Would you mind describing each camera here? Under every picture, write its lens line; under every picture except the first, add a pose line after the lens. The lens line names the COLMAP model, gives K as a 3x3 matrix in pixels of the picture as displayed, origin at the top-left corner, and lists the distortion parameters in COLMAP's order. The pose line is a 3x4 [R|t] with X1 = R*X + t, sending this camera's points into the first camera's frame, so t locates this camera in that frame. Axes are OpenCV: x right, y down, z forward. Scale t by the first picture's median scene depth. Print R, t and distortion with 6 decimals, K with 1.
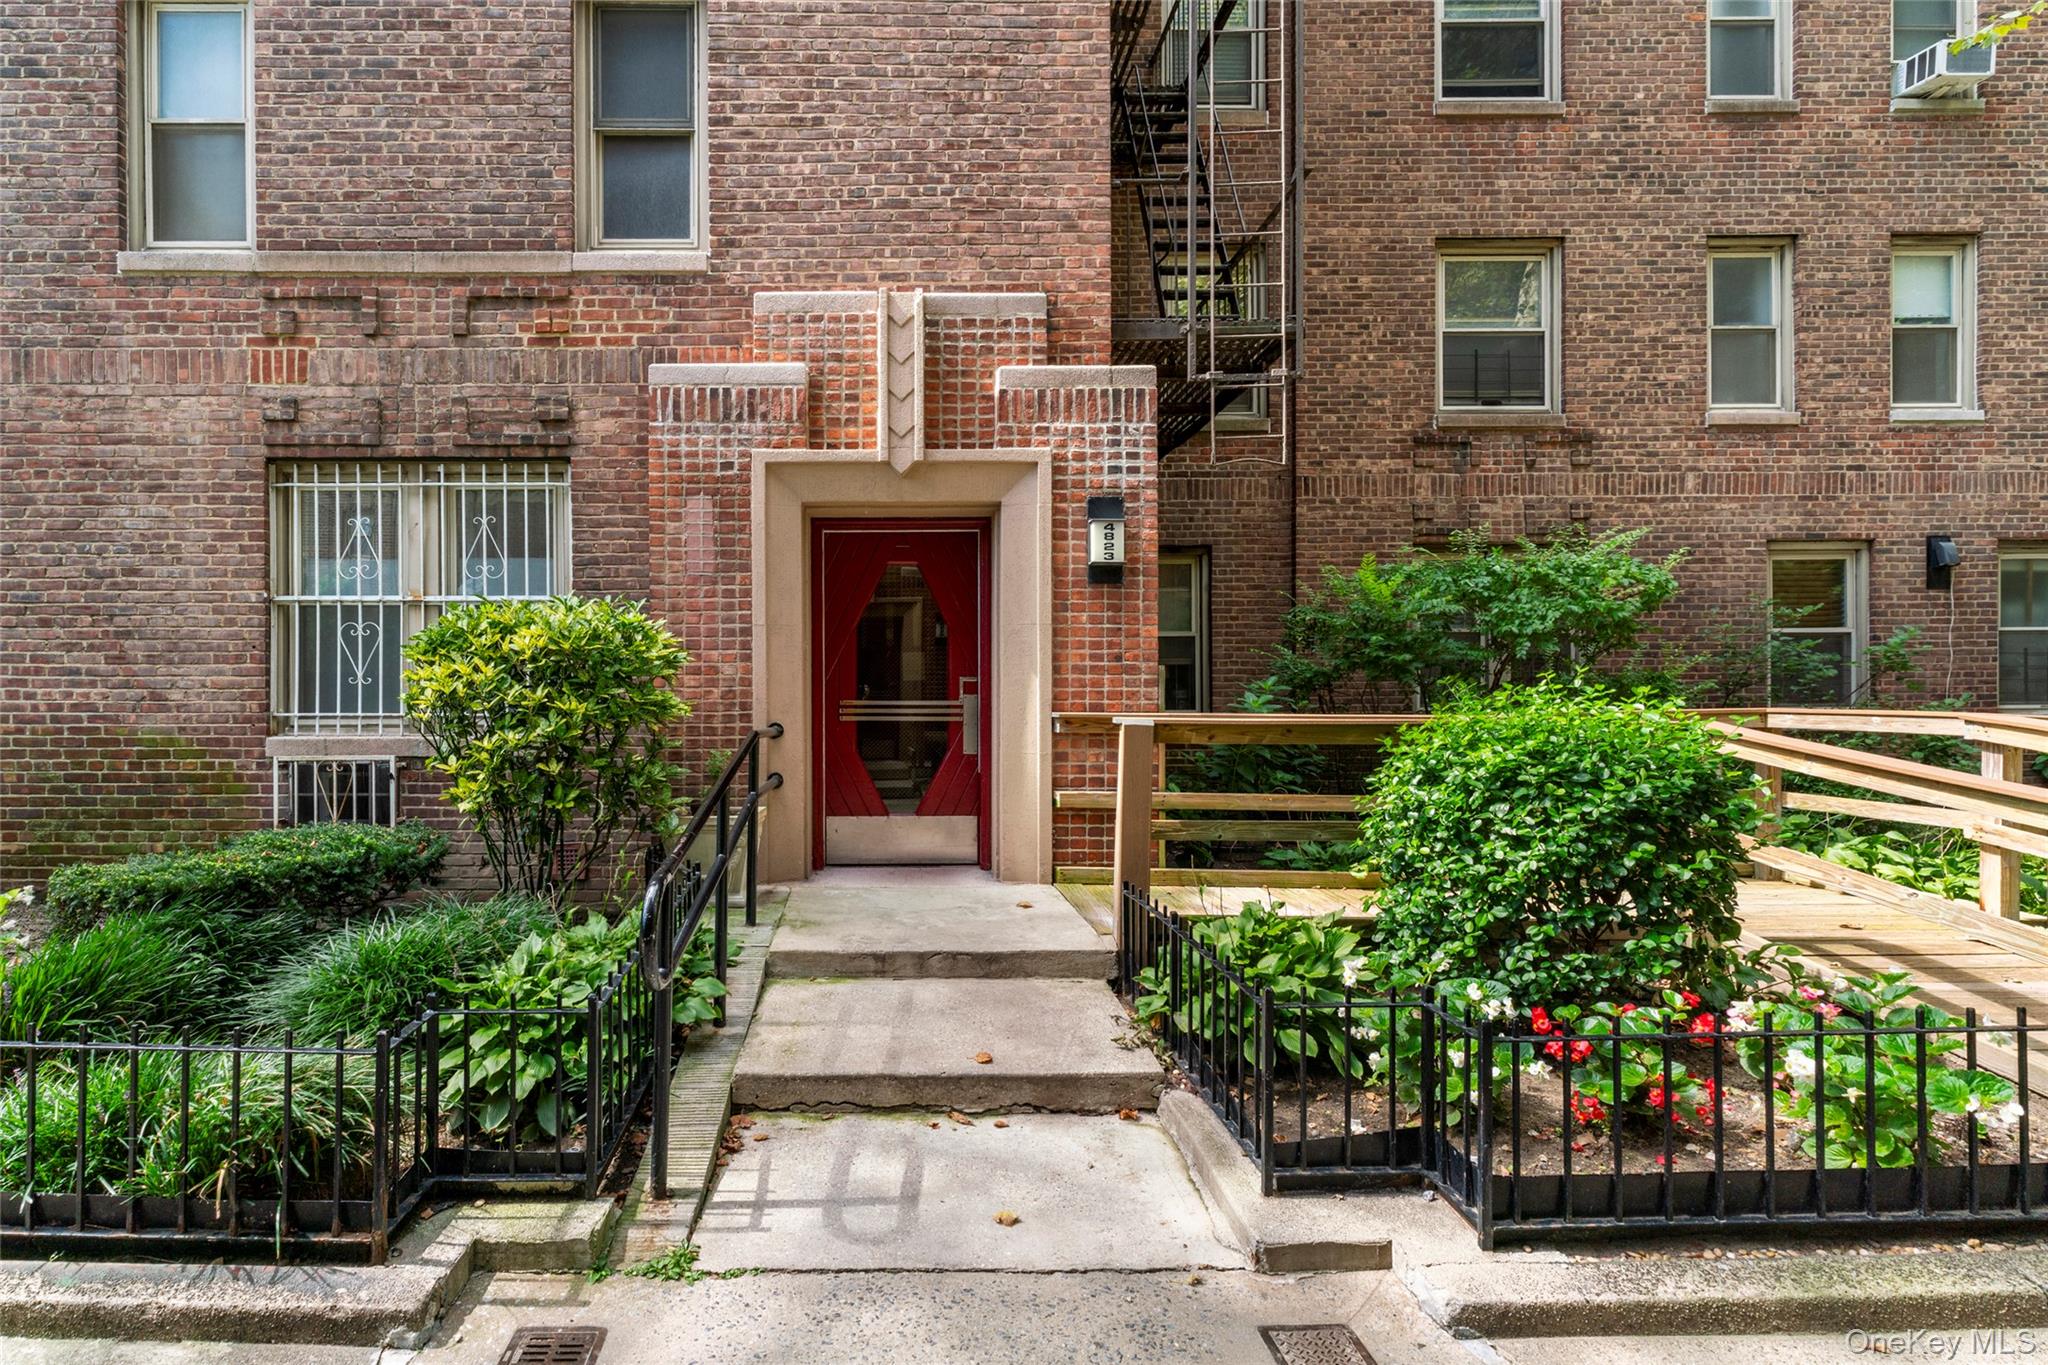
lens RADIAL K [[1041.4, 0, 882.0], [0, 1041.4, 691.5], [0, 0, 1]] dist [0.003651, 0.000790]
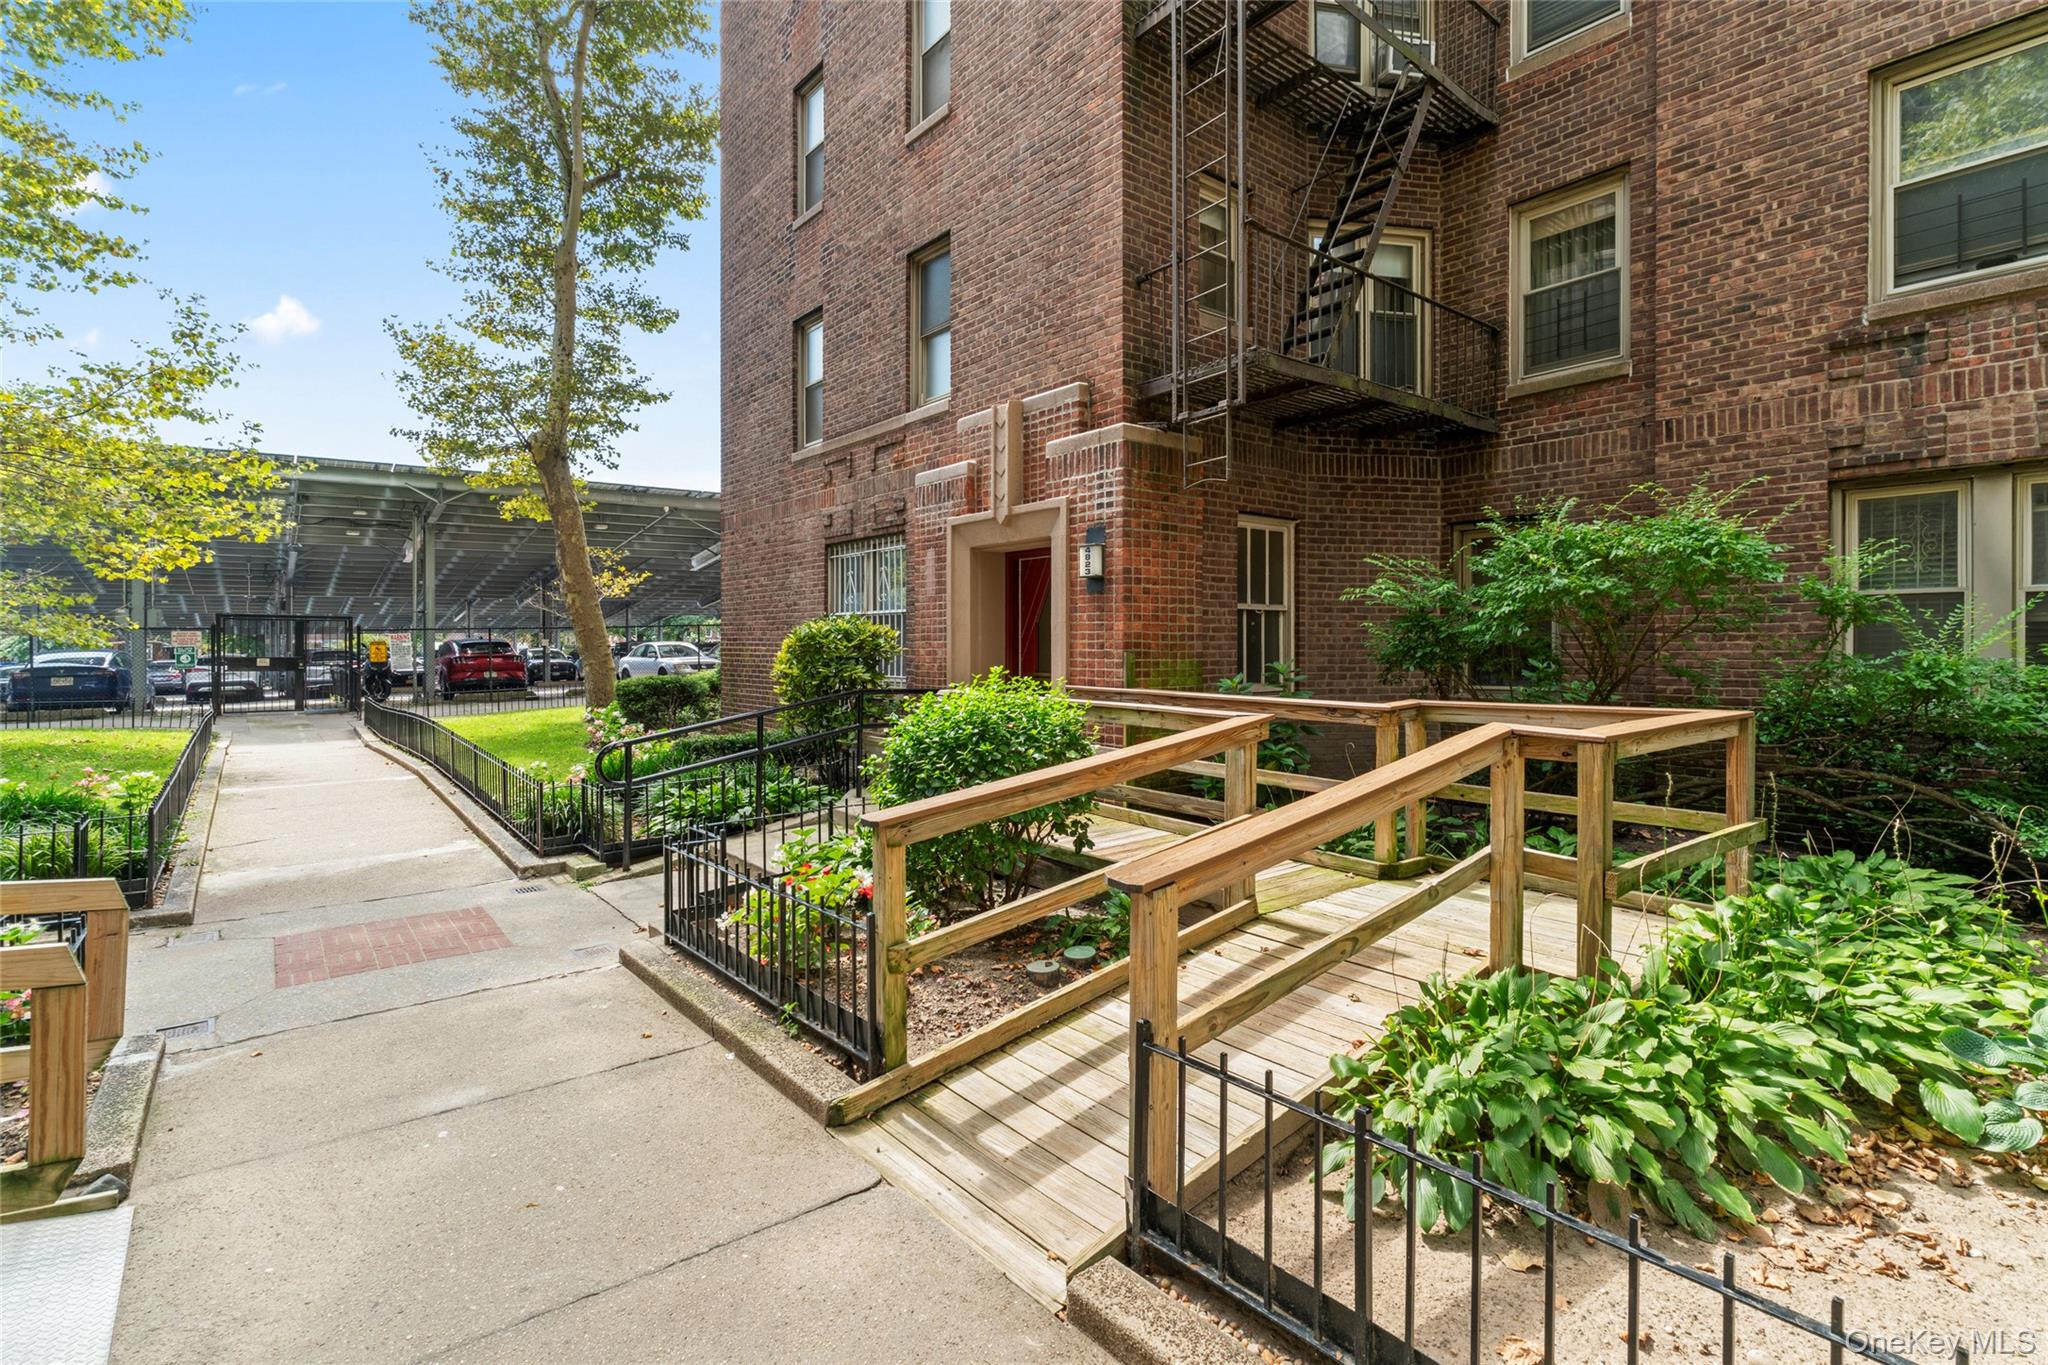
lens RADIAL K [[972.6, 0, 1025.8], [0, 972.6, 637.1], [0, 0, 1]] dist [0.002186, 0.000626]
pose [[0.623022, -0.006205, -0.782180, 1.101613], [-0.000810, 0.999963, -0.008578, -0.031917], [0.782204, 0.005978, 0.622994, 0.141242]]
